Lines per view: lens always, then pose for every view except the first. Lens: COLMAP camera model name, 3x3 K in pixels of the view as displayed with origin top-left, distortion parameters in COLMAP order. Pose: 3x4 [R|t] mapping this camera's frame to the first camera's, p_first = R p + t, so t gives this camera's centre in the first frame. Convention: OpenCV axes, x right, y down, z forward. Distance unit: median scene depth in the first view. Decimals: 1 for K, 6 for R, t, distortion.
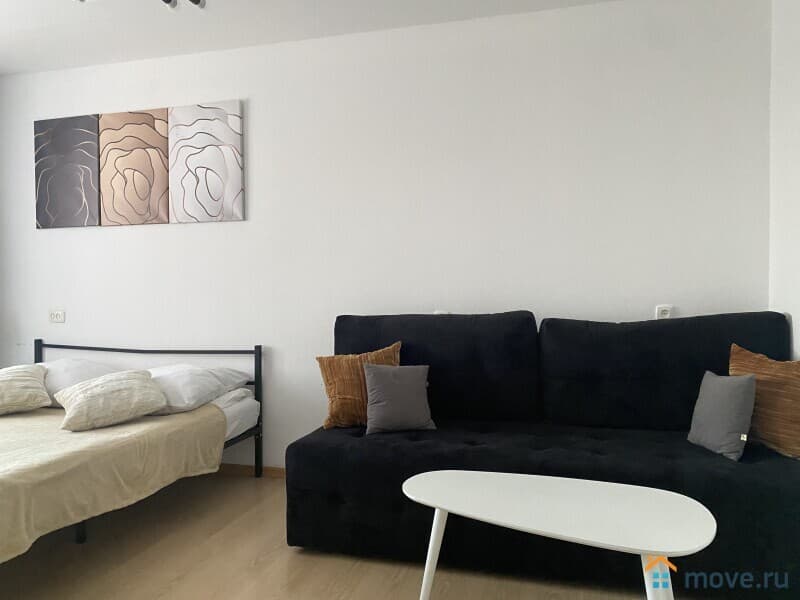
lens RADIAL K [[625.6, 0, 381.8], [0, 625.6, 296.5], [0, 0, 1]] dist [0.006230, -0.000621]
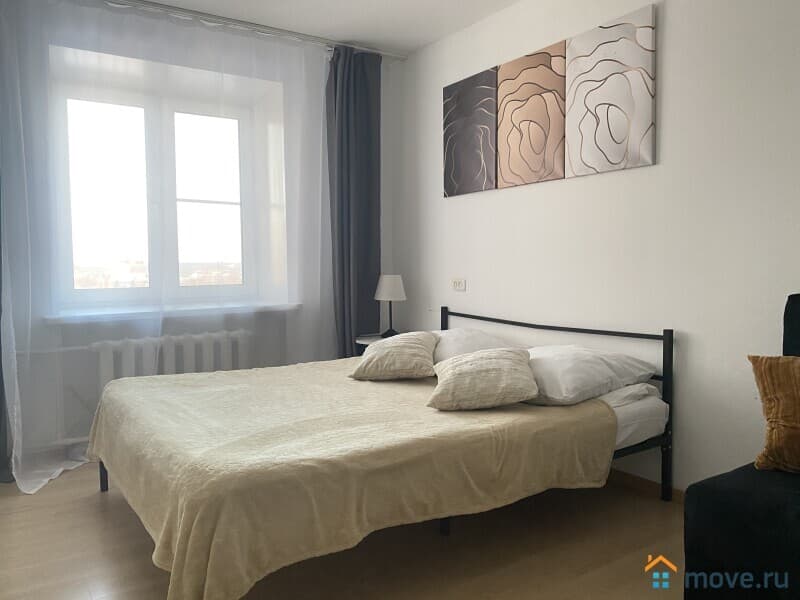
lens RADIAL K [[586.8, 0, 418.4], [0, 586.8, 291.2], [0, 0, 1]] dist [0.043499, -0.074897]
pose [[0.787417, 0.033990, -0.615483, 0.001400], [-0.014283, 0.999217, 0.036908, 0.010477], [0.616256, -0.020271, 0.787285, 0.267644]]
